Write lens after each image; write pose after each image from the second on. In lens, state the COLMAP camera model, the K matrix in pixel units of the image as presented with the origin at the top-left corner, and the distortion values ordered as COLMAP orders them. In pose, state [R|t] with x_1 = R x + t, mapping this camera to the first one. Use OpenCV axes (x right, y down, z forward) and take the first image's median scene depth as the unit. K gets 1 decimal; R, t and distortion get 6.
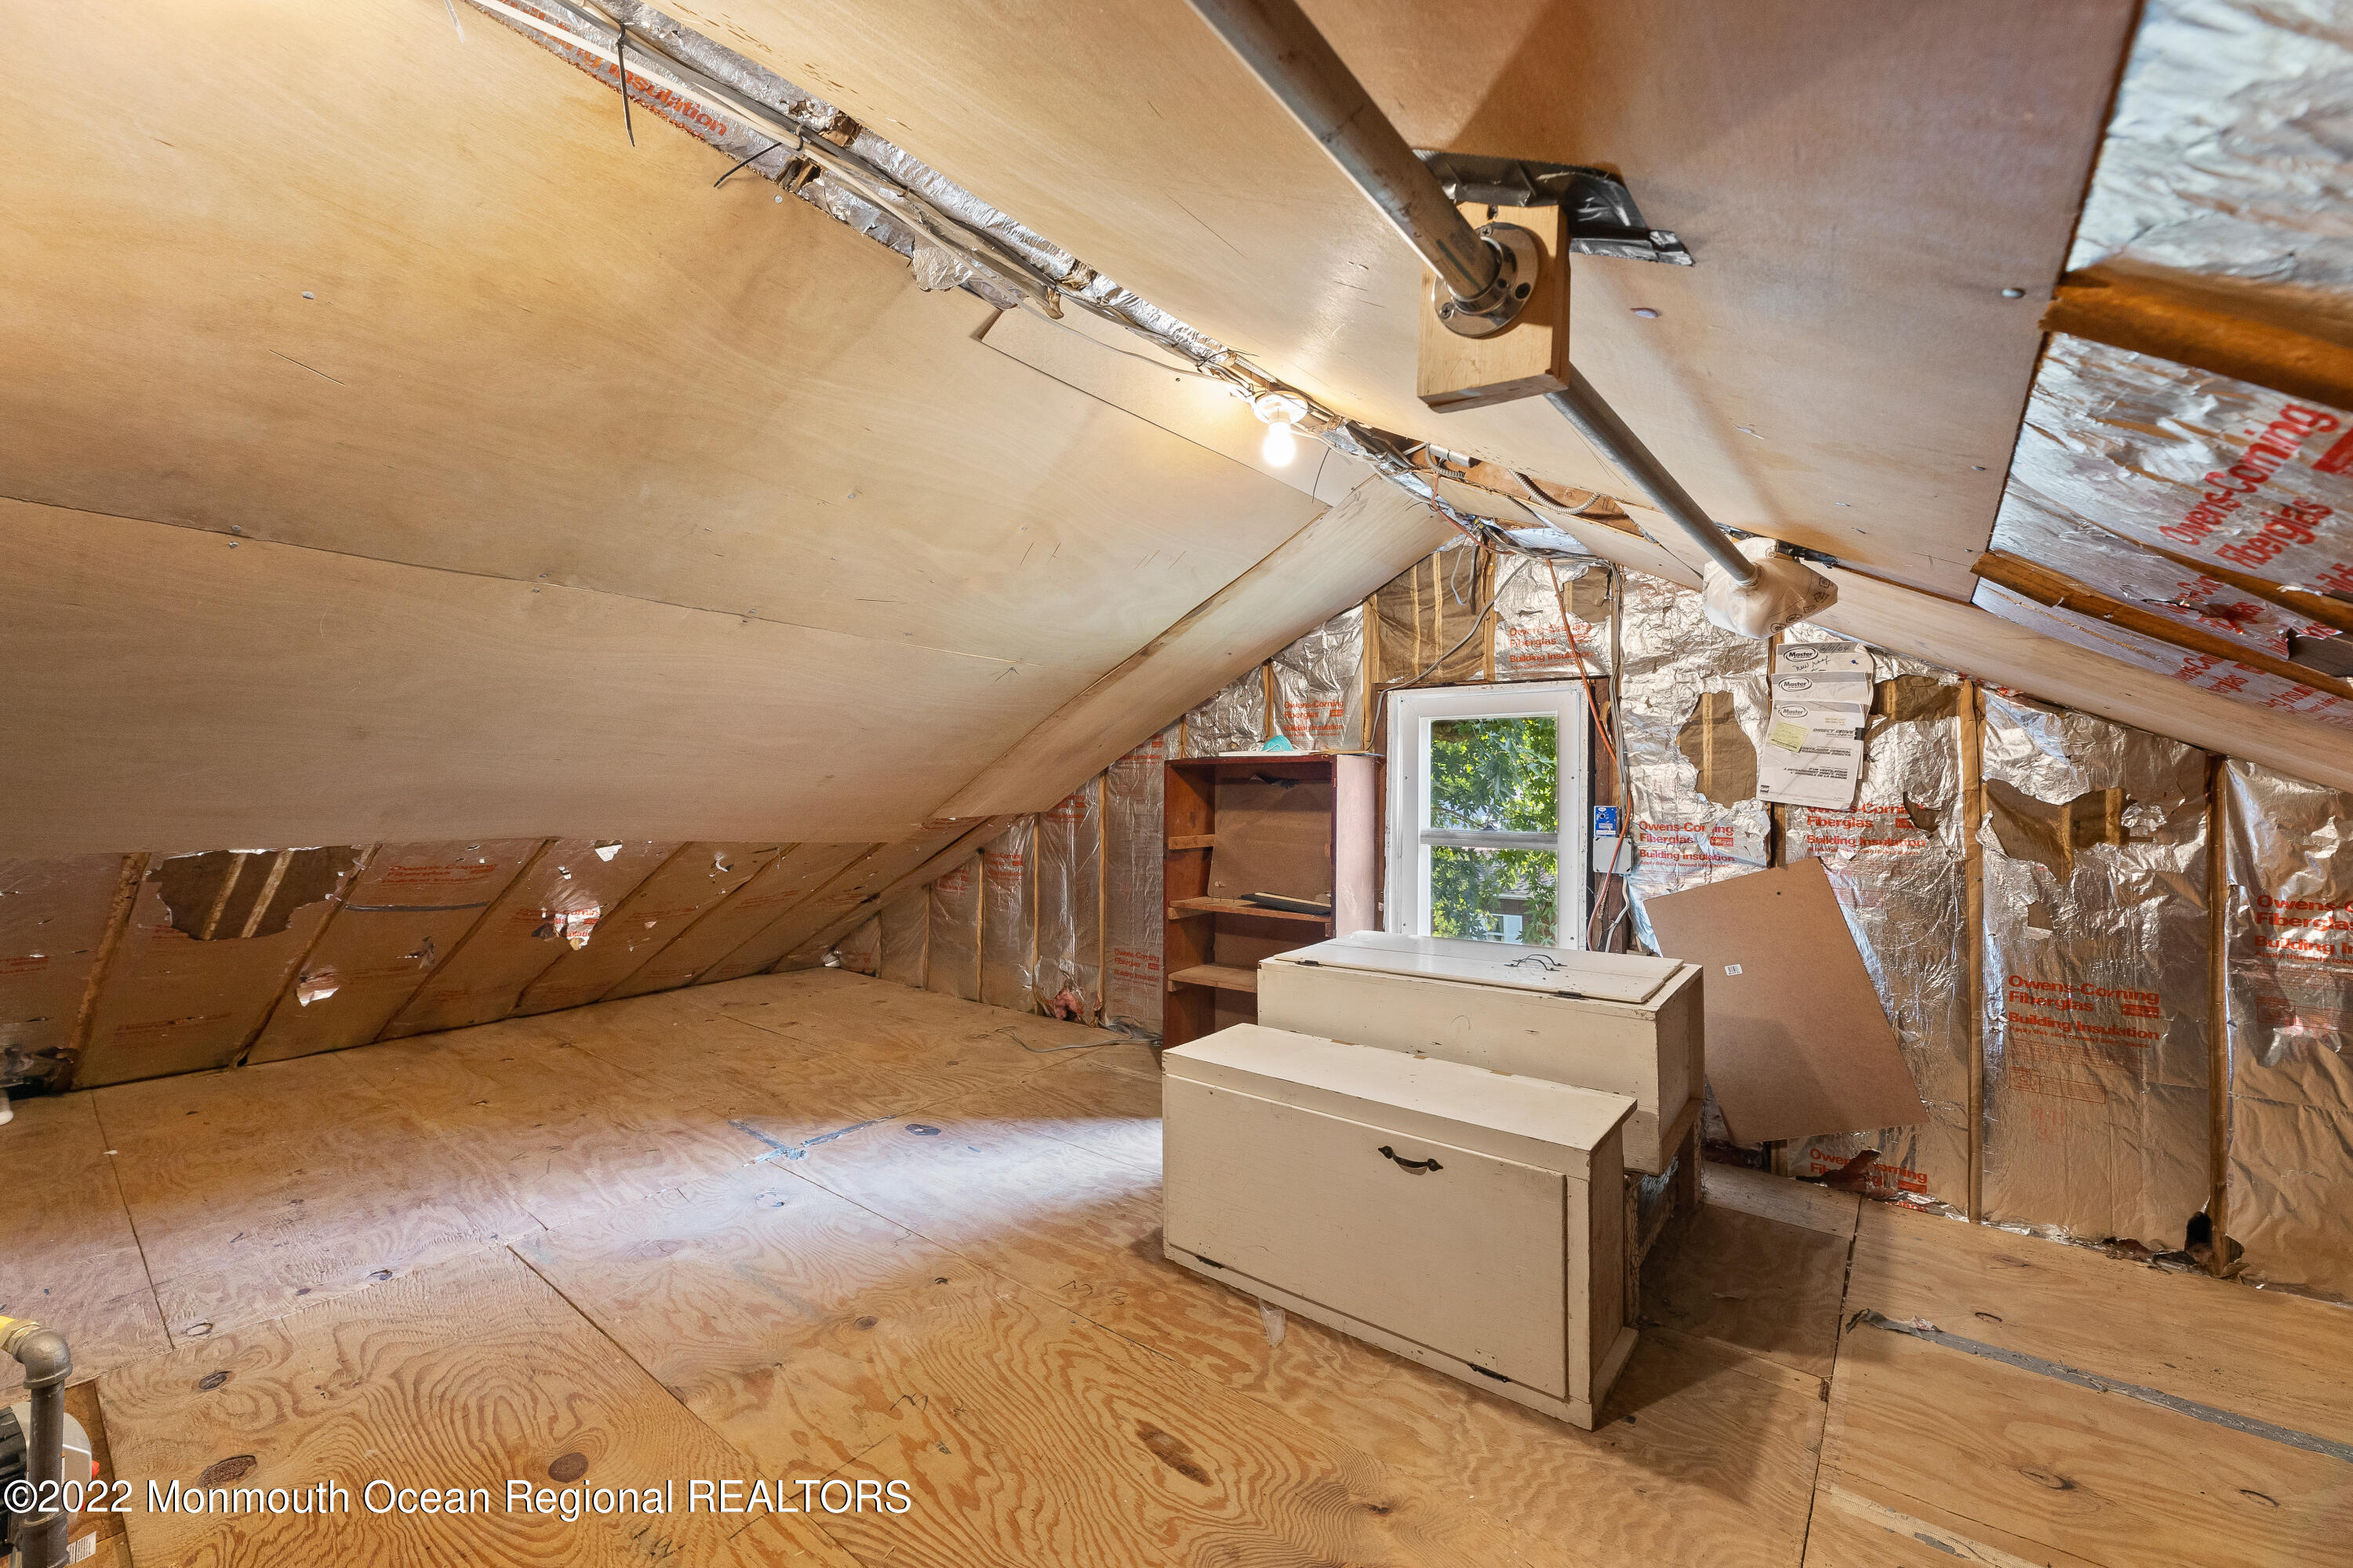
lens RADIAL K [[965.5, 0, 1173.1], [0, 965.5, 782.5], [0, 0, 1]] dist [0.002005, 0.000167]
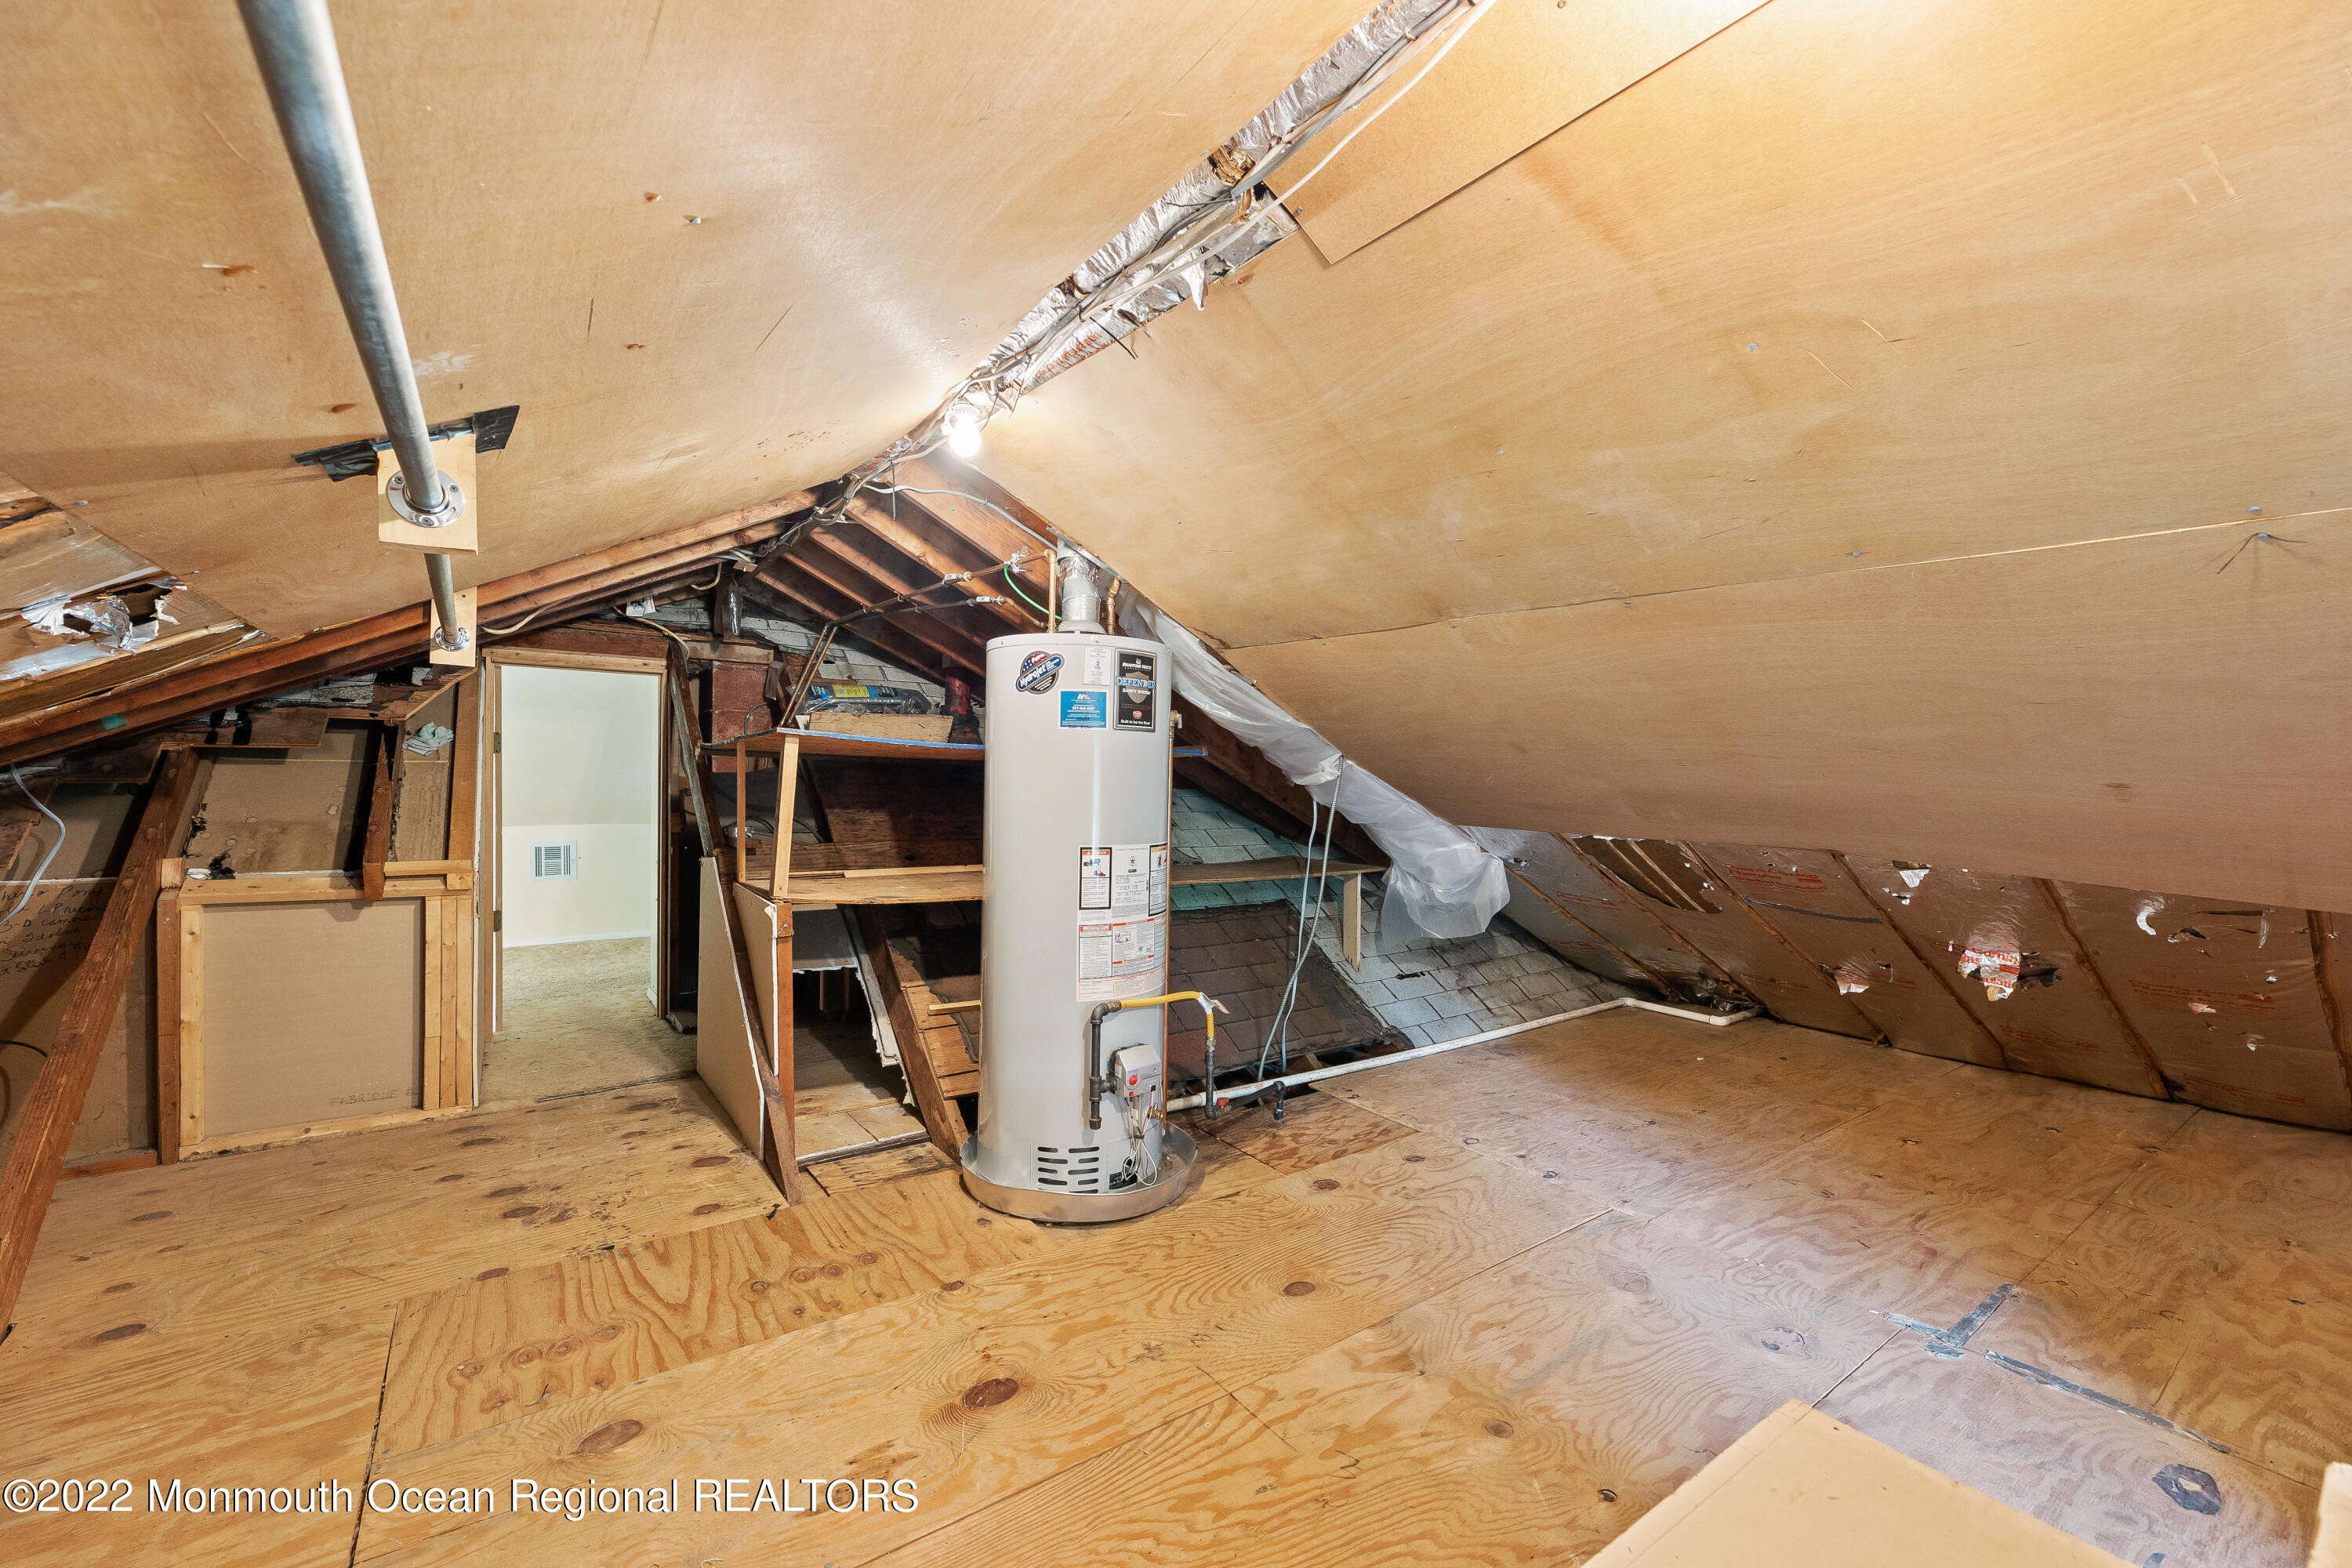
lens RADIAL K [[945.3, 0, 1181.5], [0, 945.3, 766.9], [0, 0, 1]] dist [0.001055, -0.000087]
pose [[-0.270136, -0.012511, -0.962741, 0.372191], [-0.018815, 0.999793, -0.007714, -0.003447], [0.962638, 0.016030, -0.270316, 0.632774]]
